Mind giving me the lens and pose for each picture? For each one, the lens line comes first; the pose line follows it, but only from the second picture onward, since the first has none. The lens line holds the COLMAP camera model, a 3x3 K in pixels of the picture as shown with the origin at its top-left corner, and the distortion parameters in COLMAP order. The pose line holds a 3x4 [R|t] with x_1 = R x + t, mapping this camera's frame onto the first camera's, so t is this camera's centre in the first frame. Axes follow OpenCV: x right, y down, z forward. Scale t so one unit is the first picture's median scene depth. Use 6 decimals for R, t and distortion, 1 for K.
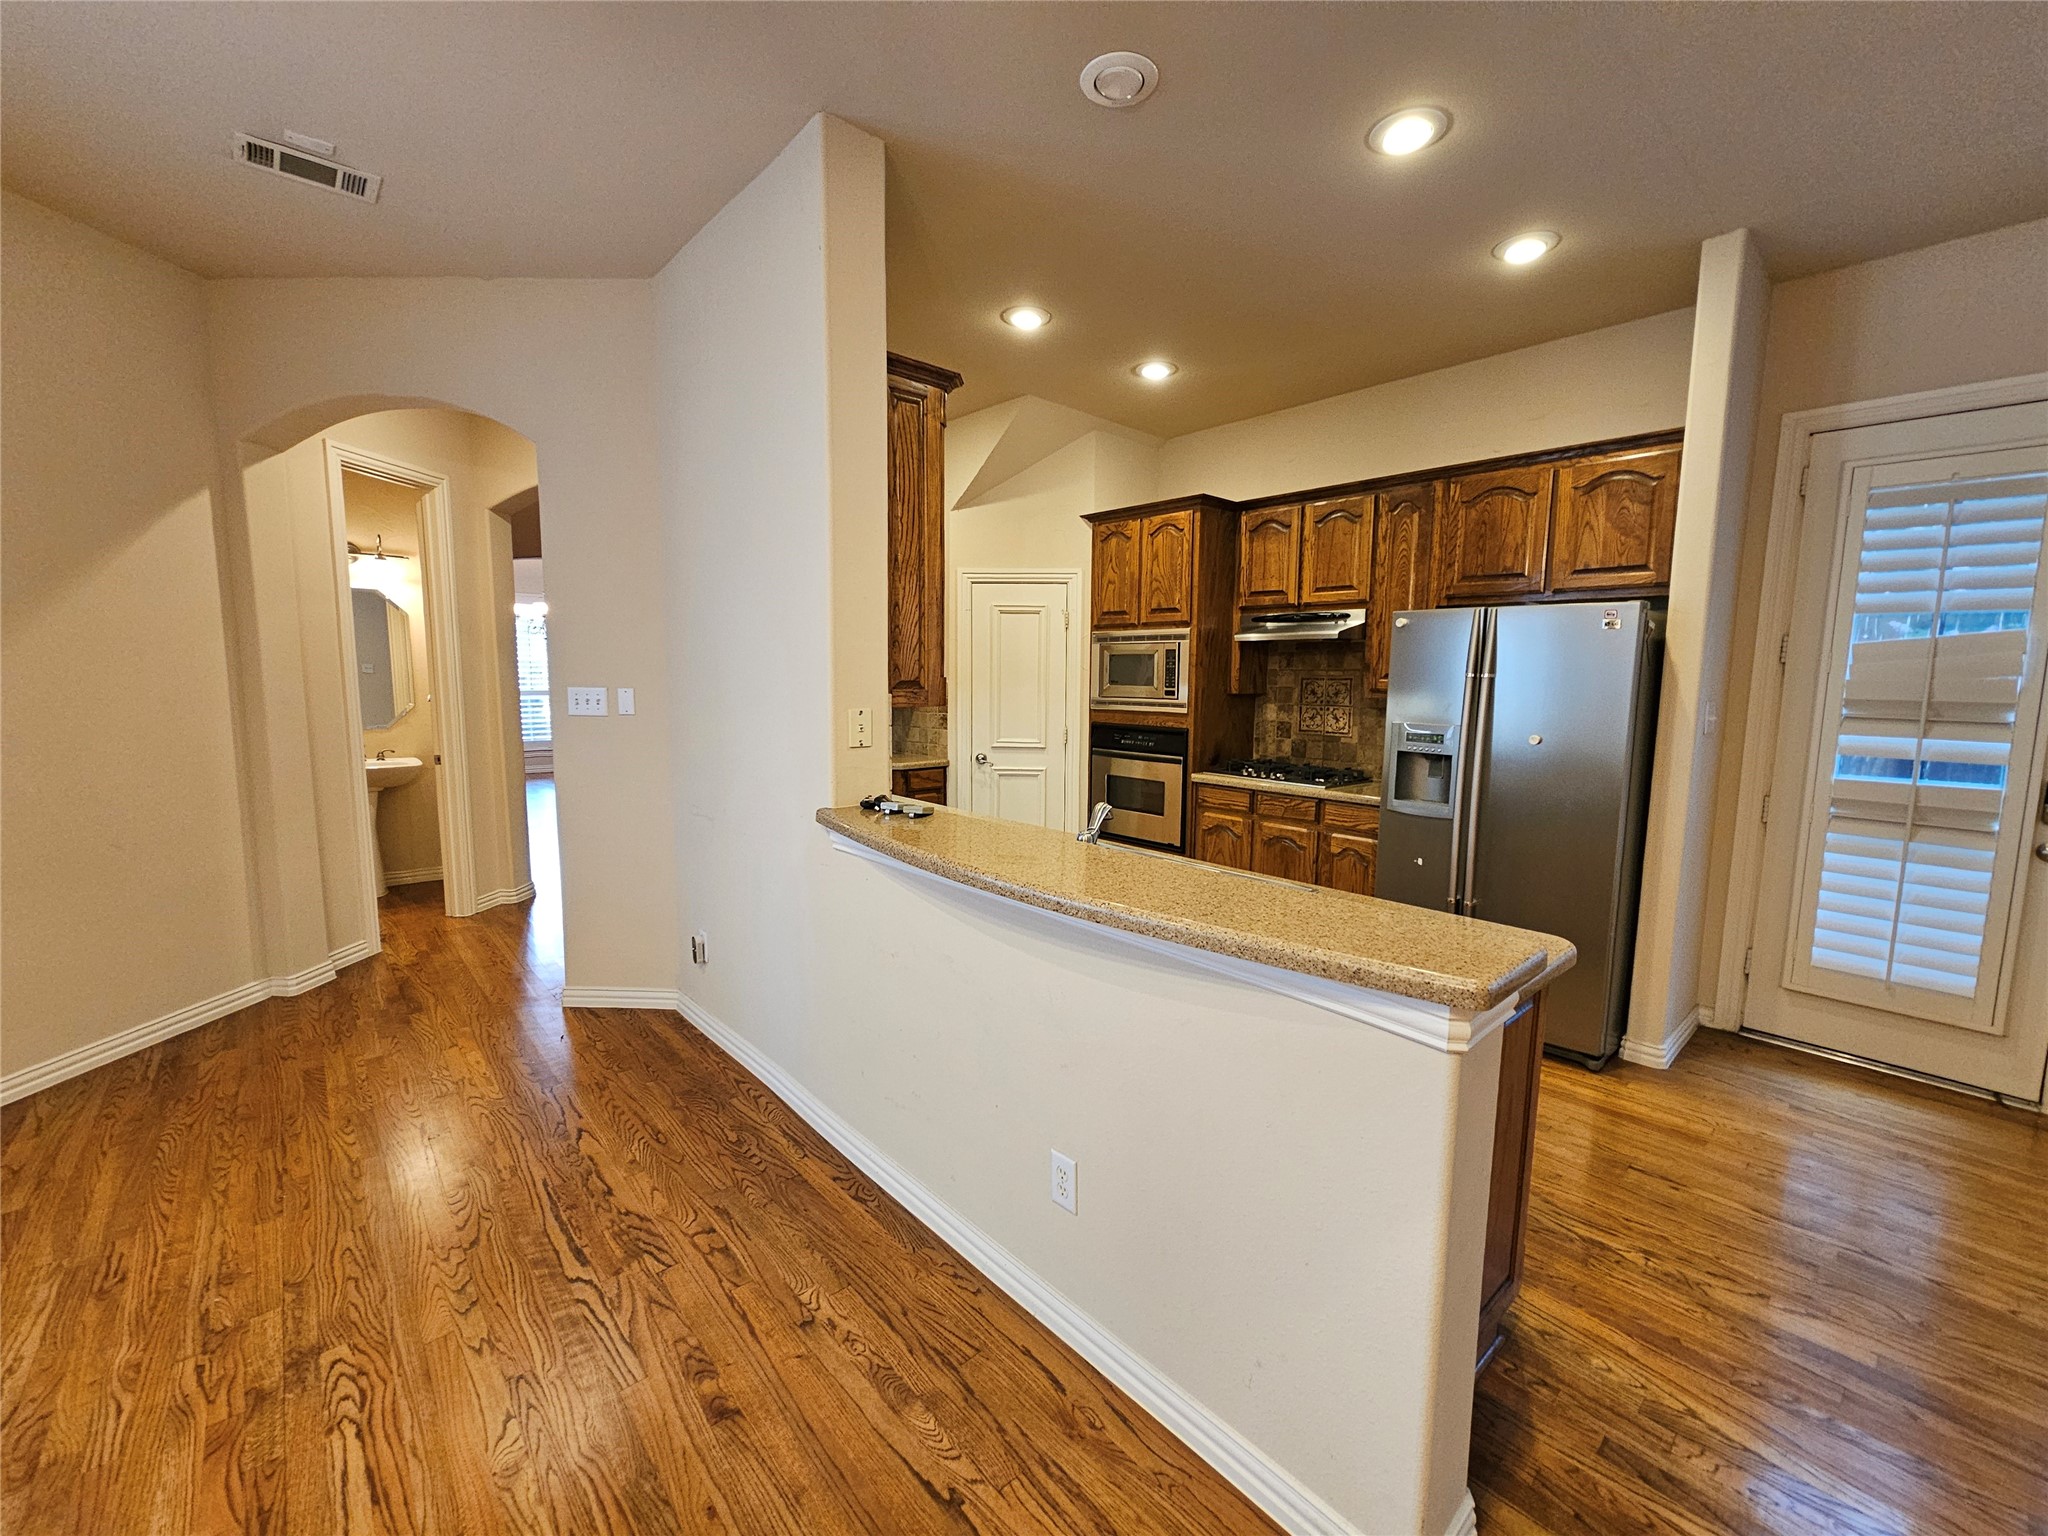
lens RADIAL K [[837.6, 0, 1027.6], [0, 837.6, 769.4], [0, 0, 1]] dist [-0.002323, -0.000091]
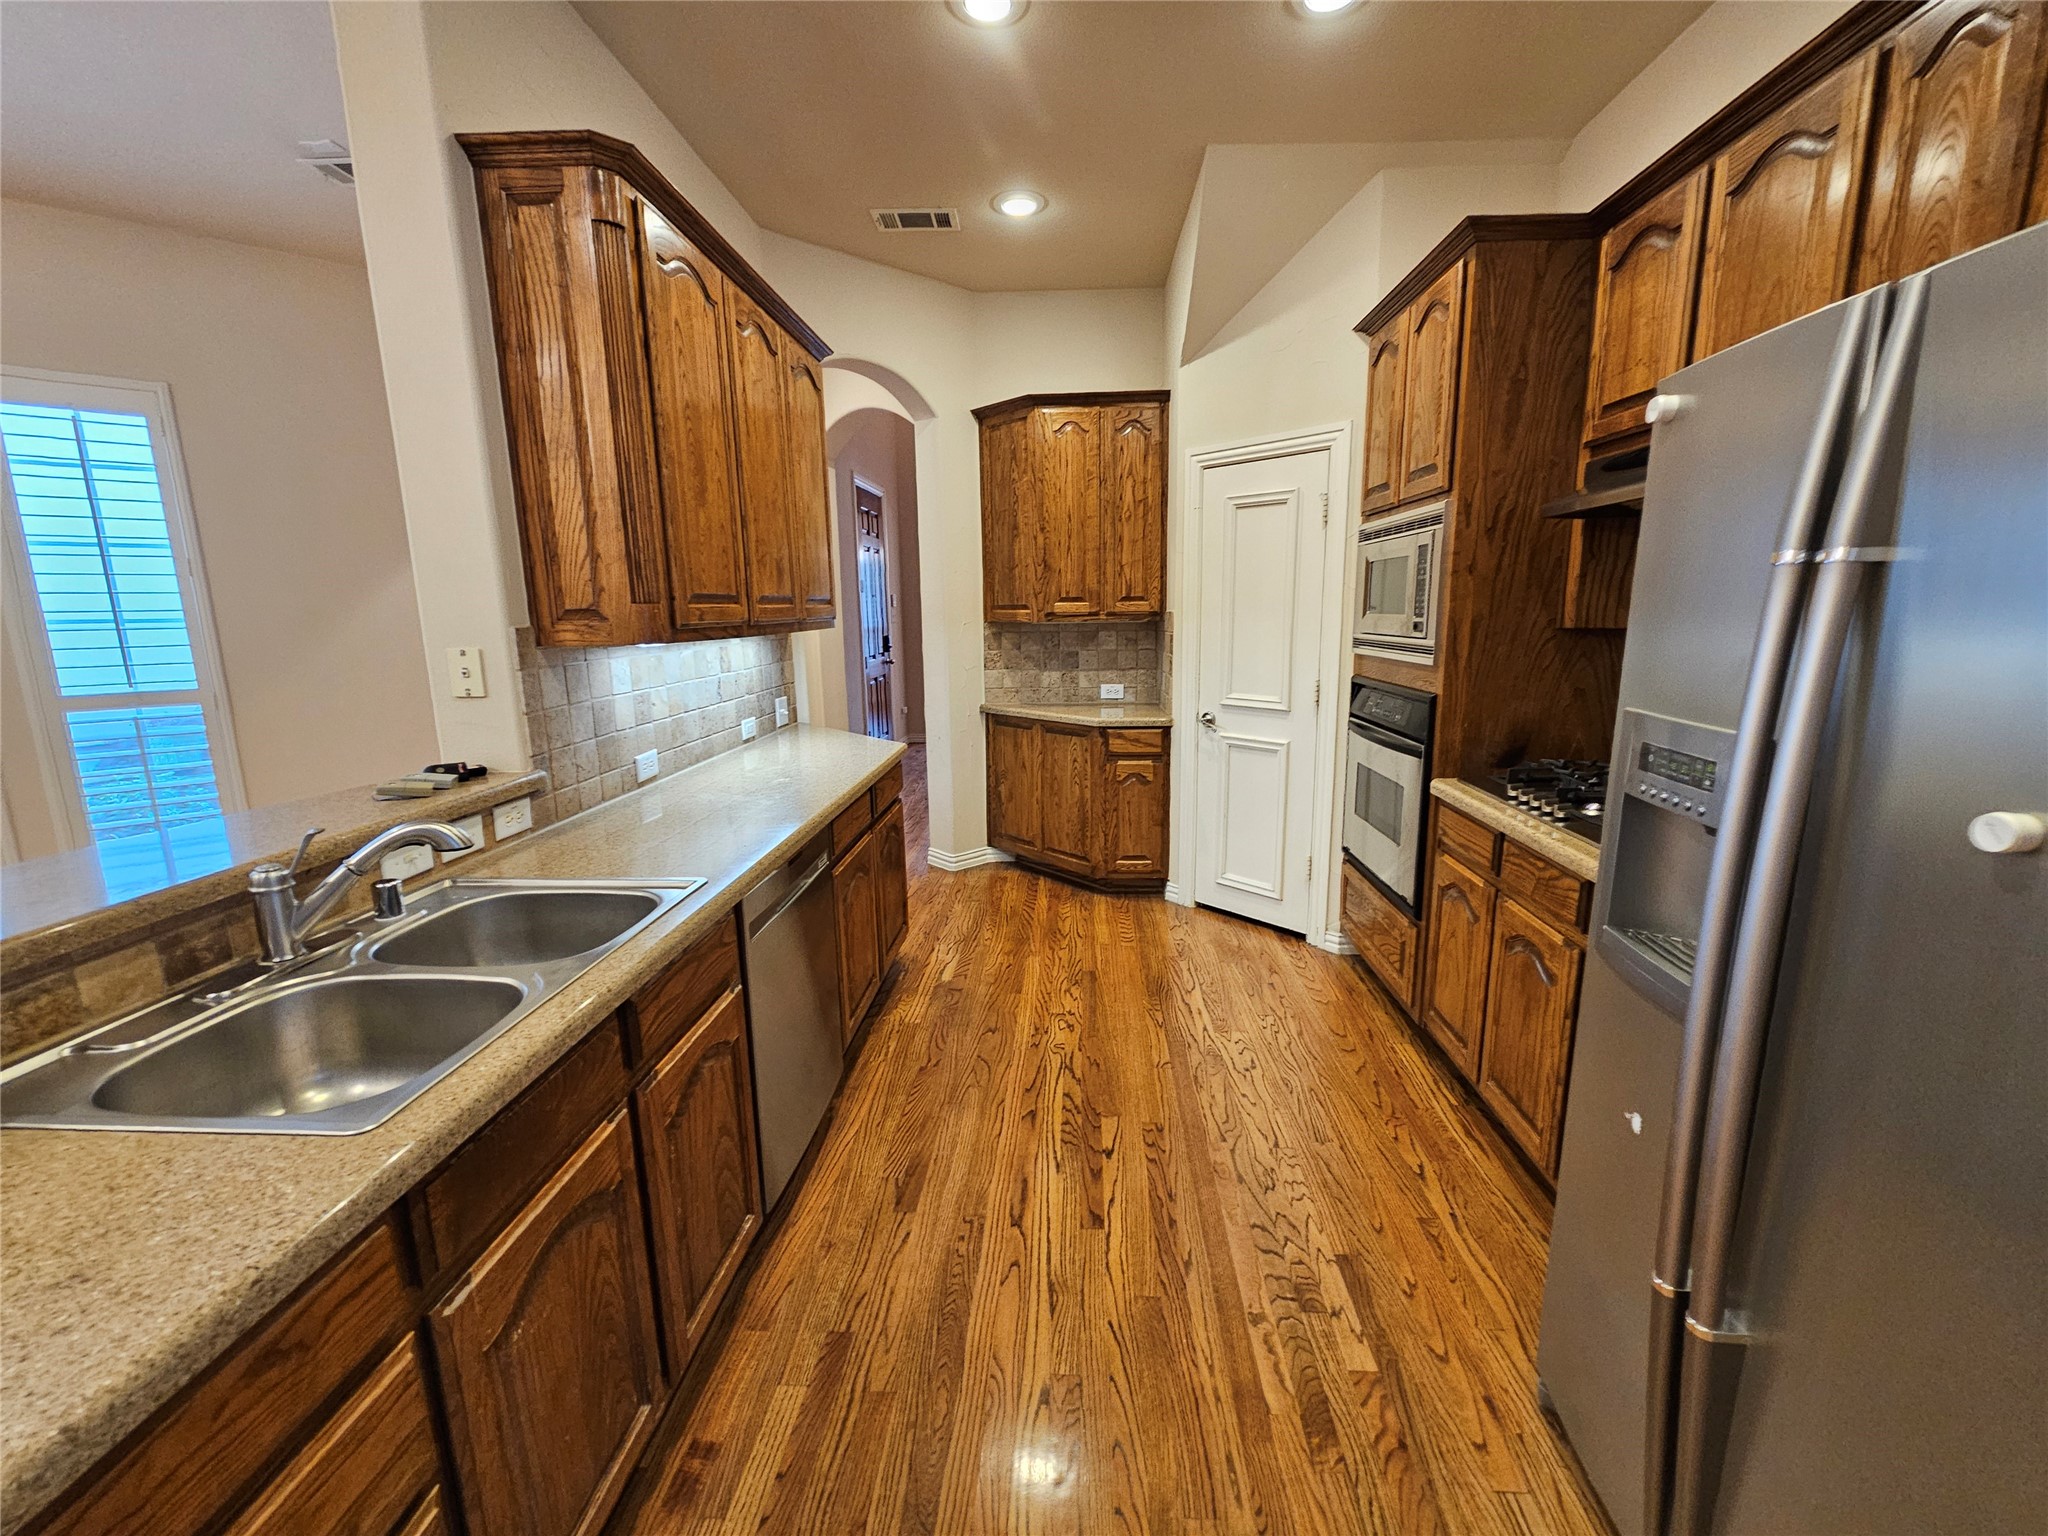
lens RADIAL K [[837.6, 0, 1027.6], [0, 837.6, 769.4], [0, 0, 1]] dist [-0.002323, -0.000091]
pose [[0.710953, 0.116524, -0.693519, 0.384840], [-0.063530, 0.992787, 0.101680, -0.039104], [0.700364, -0.028231, 0.713227, 0.440887]]
